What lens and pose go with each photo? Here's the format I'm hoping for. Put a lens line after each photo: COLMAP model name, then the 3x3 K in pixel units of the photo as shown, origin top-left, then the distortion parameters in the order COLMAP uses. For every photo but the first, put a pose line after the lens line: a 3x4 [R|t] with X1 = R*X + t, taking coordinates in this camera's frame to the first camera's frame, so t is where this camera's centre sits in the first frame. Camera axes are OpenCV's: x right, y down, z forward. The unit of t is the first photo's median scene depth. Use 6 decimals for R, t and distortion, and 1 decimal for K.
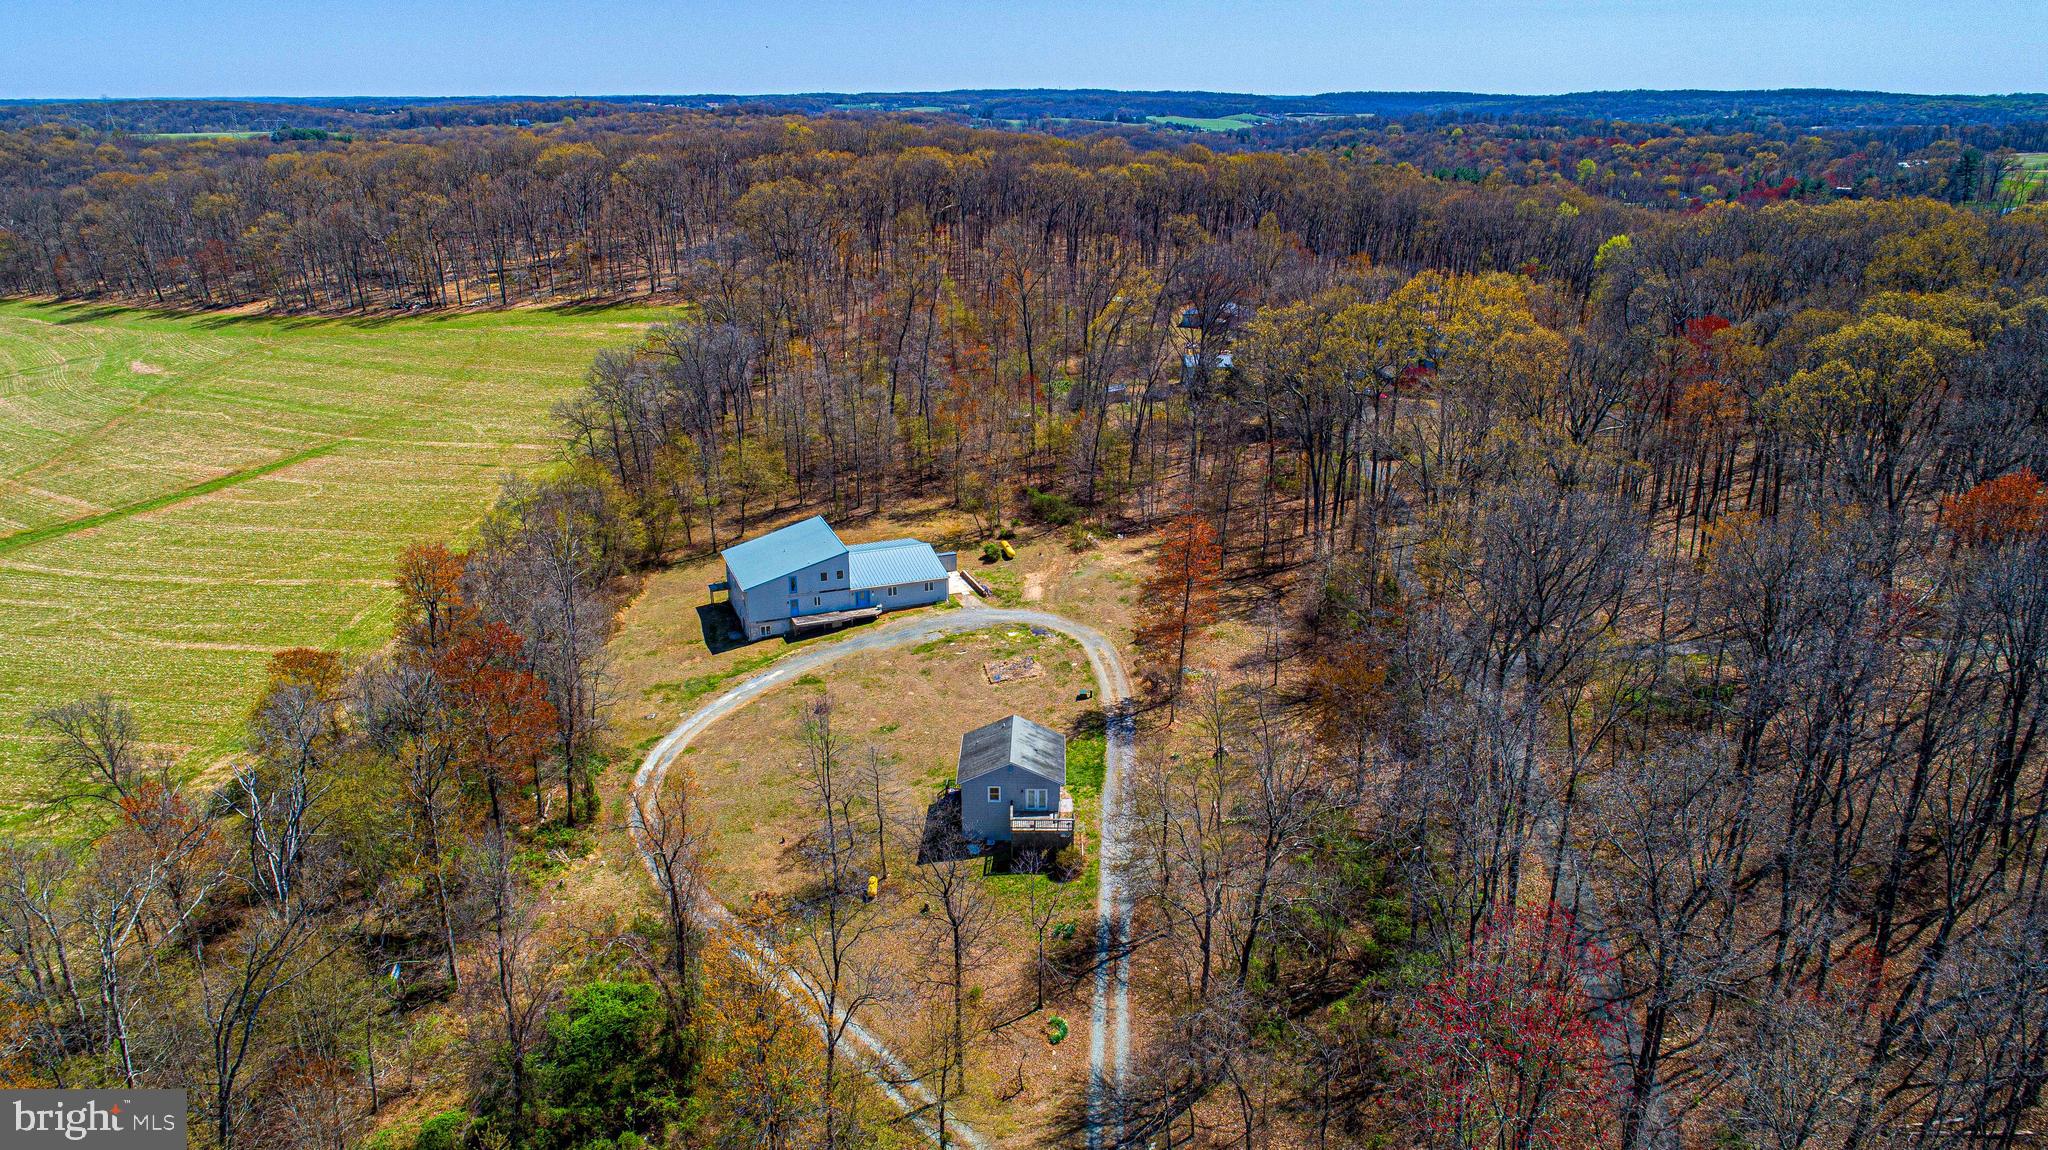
lens RADIAL K [[1393.0, 0, 1024.0], [0, 1393.0, 575.0], [0, 0, 1]] dist [-0.012693, 0.004982]
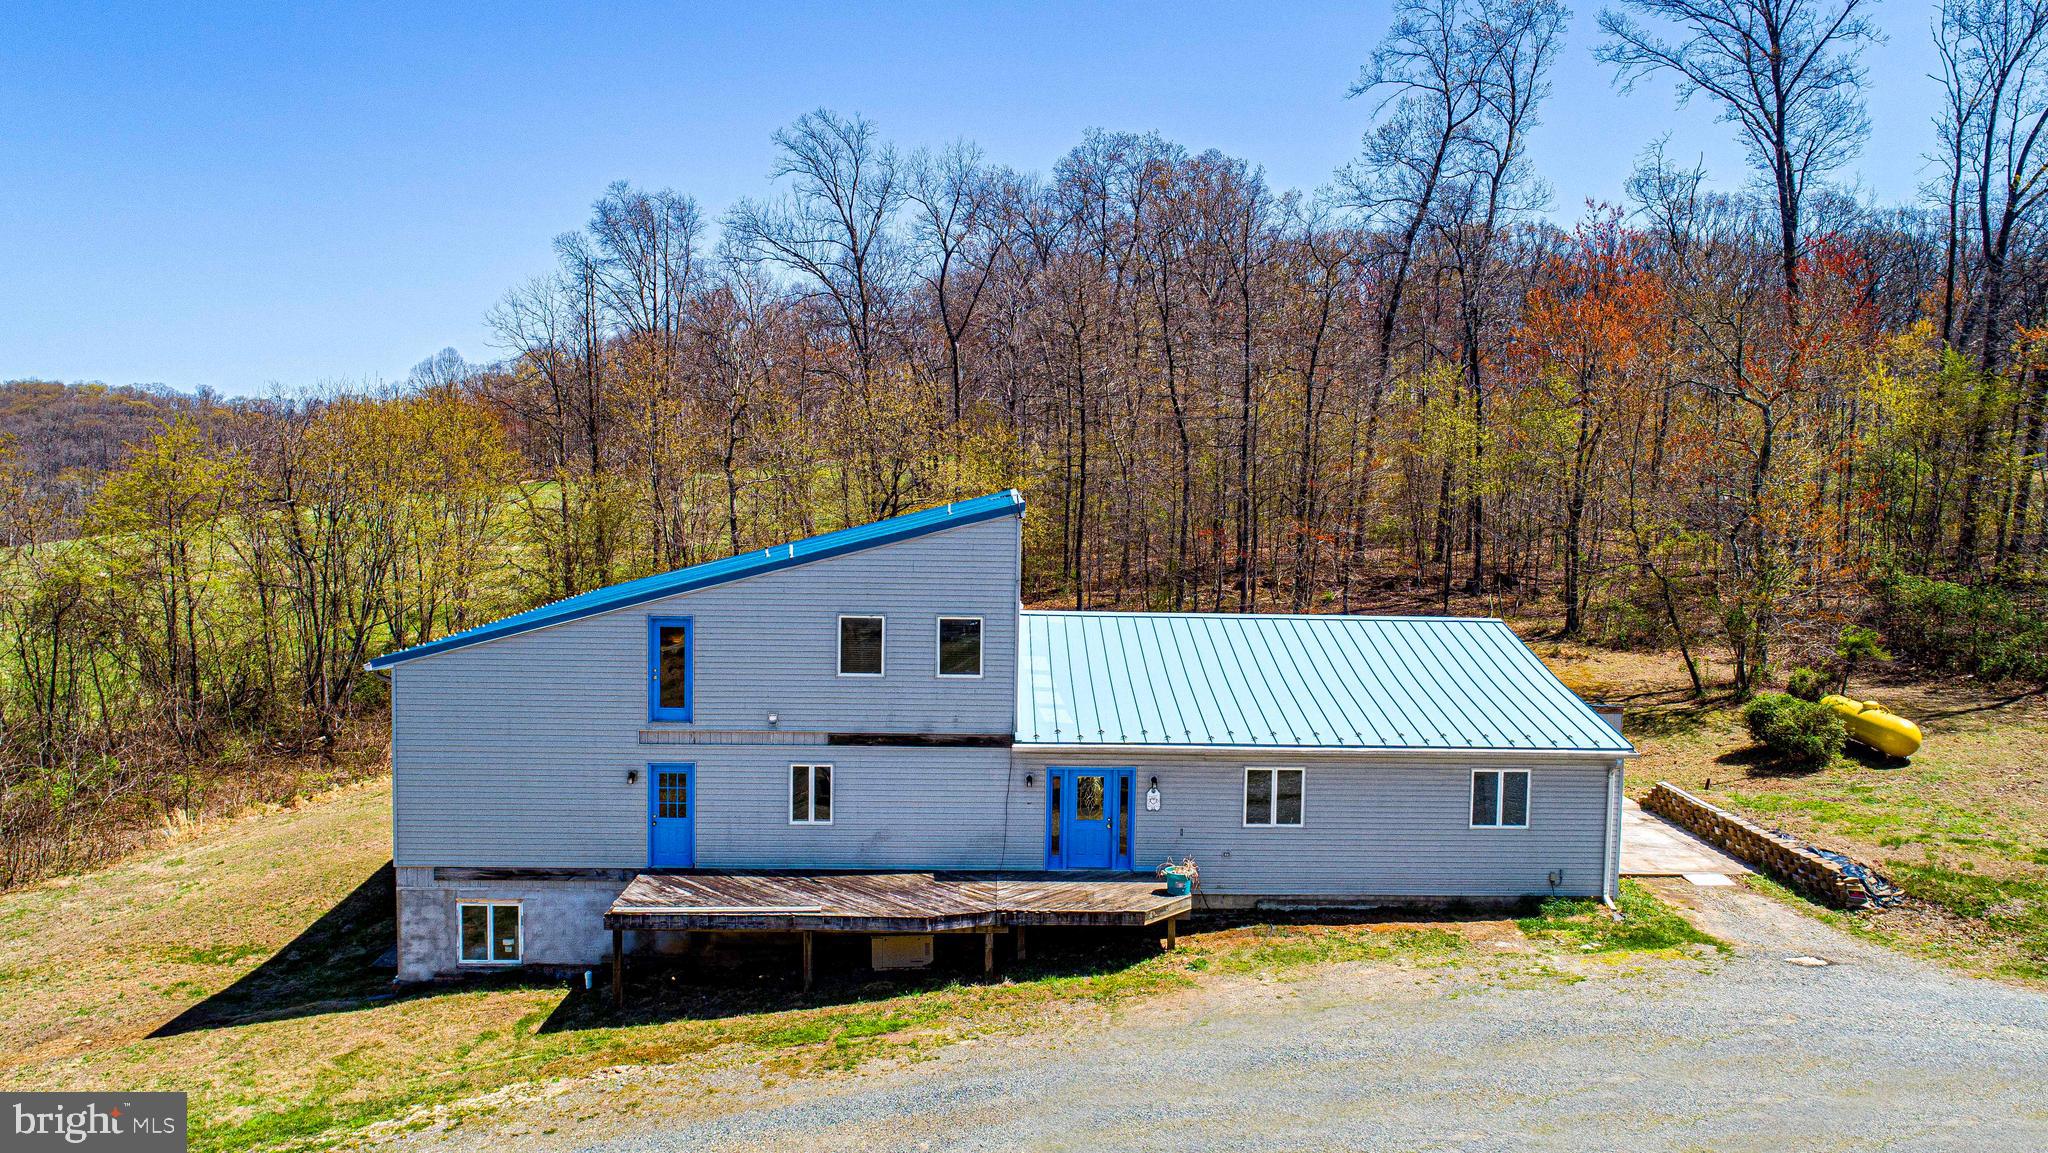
lens RADIAL K [[1440.2, 0, 1024.0], [0, 1440.2, 576.5], [0, 0, 1]] dist [-0.008682, 0.005280]
pose [[0.945816, 0.040951, -0.322109, -0.039290], [-0.124649, 0.961799, -0.243732, 0.018169], [0.299823, 0.270676, 0.914790, 0.471351]]
